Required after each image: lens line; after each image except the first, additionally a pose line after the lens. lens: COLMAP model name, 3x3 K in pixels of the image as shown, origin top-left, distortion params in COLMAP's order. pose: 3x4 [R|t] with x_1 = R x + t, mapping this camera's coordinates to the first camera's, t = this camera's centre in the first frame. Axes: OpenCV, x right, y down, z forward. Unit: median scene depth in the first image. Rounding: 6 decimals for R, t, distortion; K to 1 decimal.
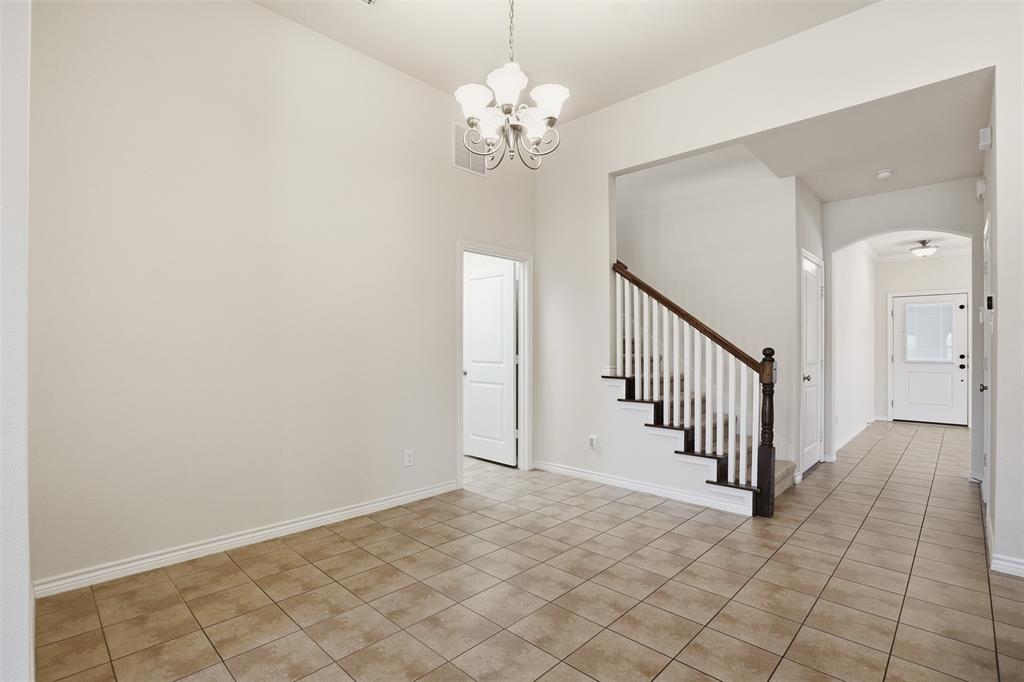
lens RADIAL K [[479.7, 0, 516.7], [0, 479.7, 352.2], [0, 0, 1]] dist [-0.037574, 0.005430]
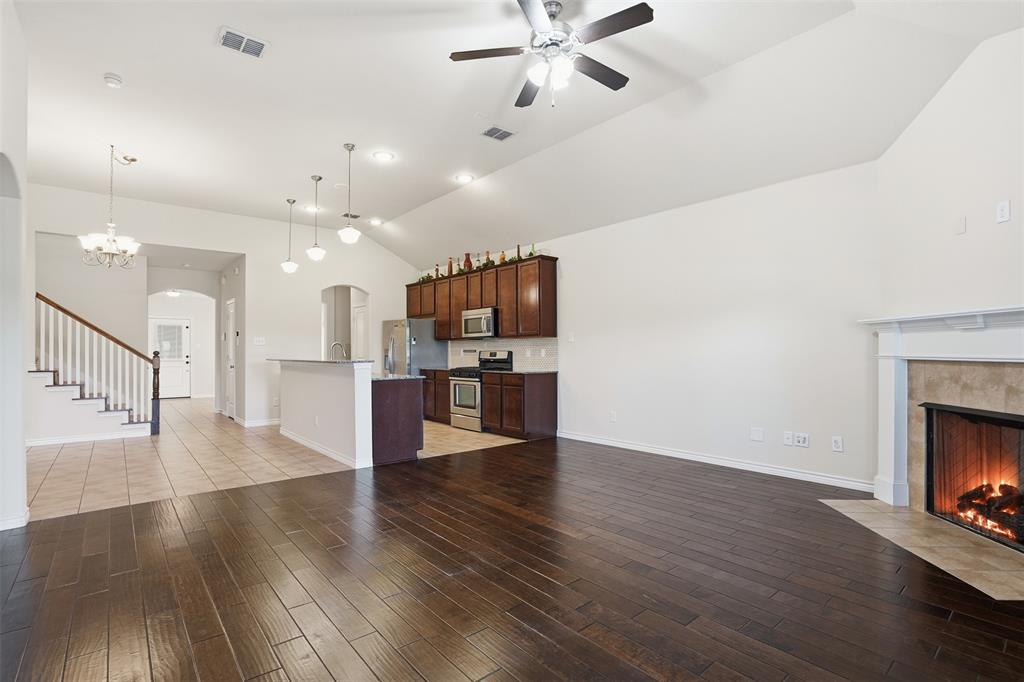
lens RADIAL K [[479.7, 0, 512.1], [0, 479.7, 343.9], [0, 0, 1]] dist [-0.037574, 0.005430]
pose [[0.099943, 0.012297, 0.994917, -1.093508], [0.016194, 0.999771, -0.013983, 0.010879], [-0.994861, 0.017509, 0.099721, -0.597193]]
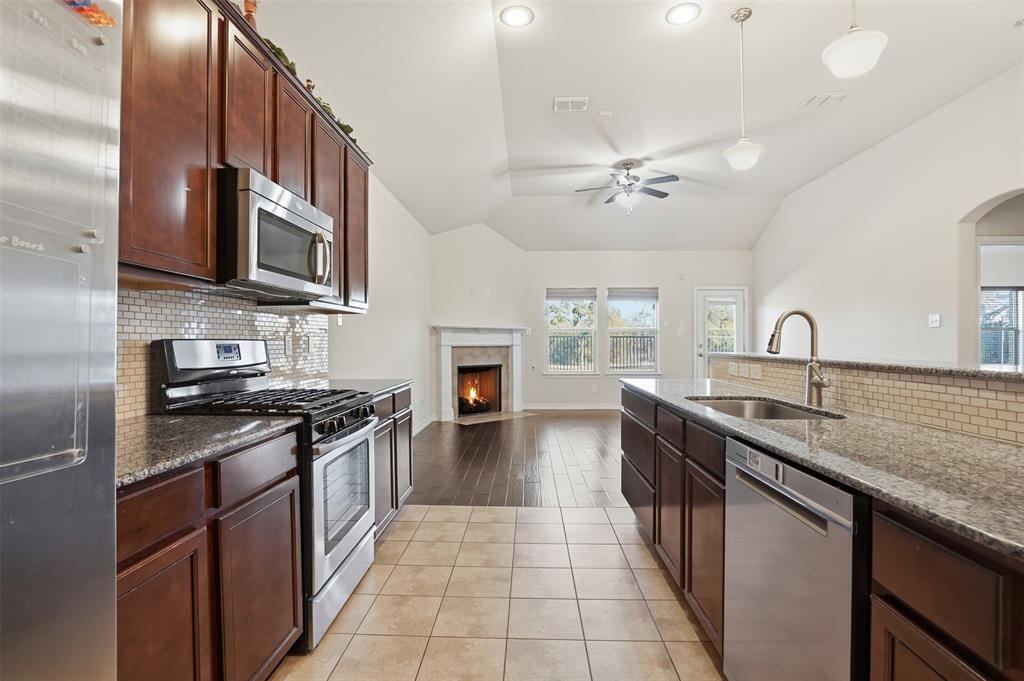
lens RADIAL K [[479.7, 0, 502.6], [0, 479.7, 337.8], [0, 0, 1]] dist [-0.037574, 0.005430]
pose [[-0.764279, -0.005359, -0.644863, 0.881885], [-0.006359, 0.999979, -0.000774, 0.006880], [0.644854, 0.003509, -0.764298, 0.271173]]
